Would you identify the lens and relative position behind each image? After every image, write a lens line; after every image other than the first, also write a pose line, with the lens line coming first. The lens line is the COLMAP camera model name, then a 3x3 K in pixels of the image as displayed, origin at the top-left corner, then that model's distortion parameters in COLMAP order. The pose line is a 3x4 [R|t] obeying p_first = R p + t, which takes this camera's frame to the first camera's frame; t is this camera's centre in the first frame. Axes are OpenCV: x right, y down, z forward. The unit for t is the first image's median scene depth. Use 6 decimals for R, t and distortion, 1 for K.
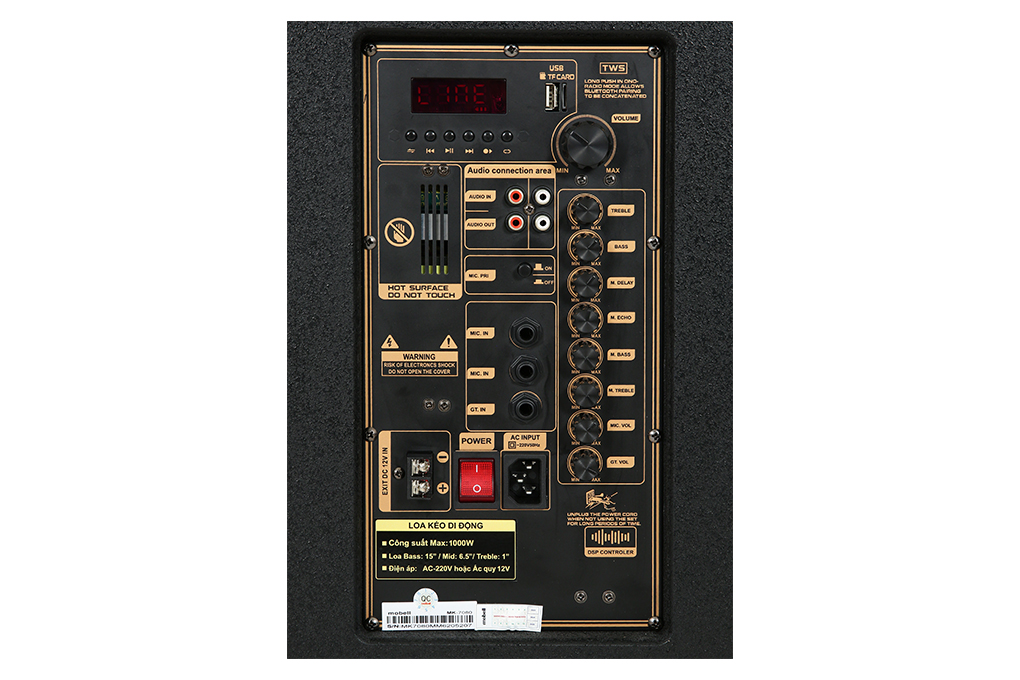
lens RADIAL K [[2540.8, 0, 510.0], [0, 2540.8, 340.0], [0, 0, 1]] dist [0.066975, 0.139460]
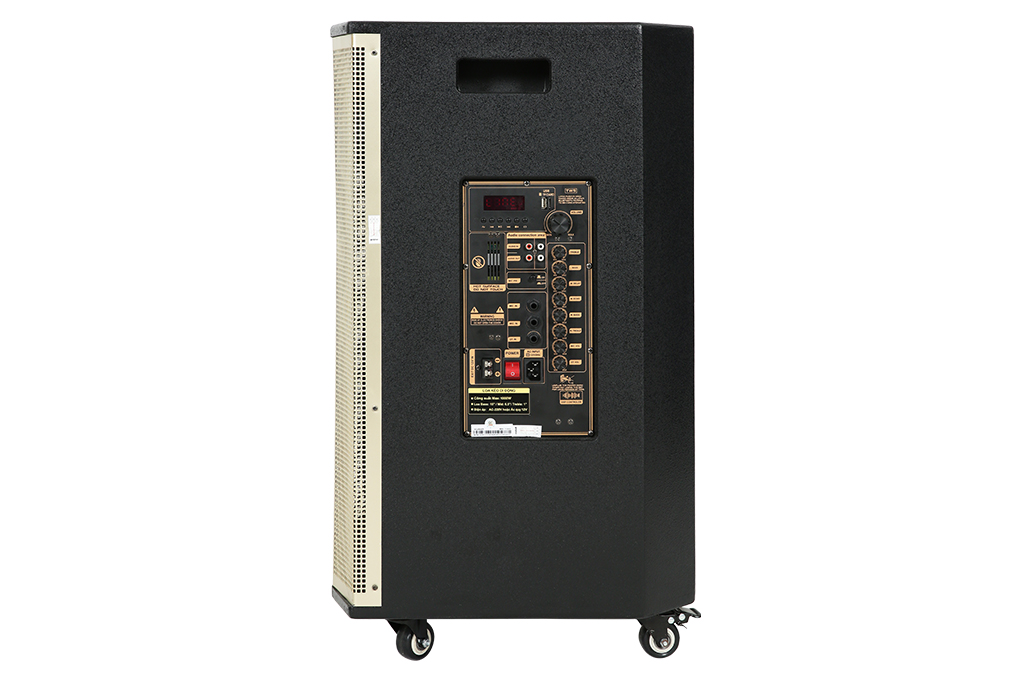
lens RADIAL K [[2540.8, 0, 510.0], [0, 2540.8, 340.0], [0, 0, 1]] dist [0.066975, 0.139460]
pose [[0.999877, -0.007613, 0.013694, -0.046461], [0.007597, 0.999970, 0.001175, 0.025221], [-0.013703, -0.001071, 0.999906, -1.284921]]
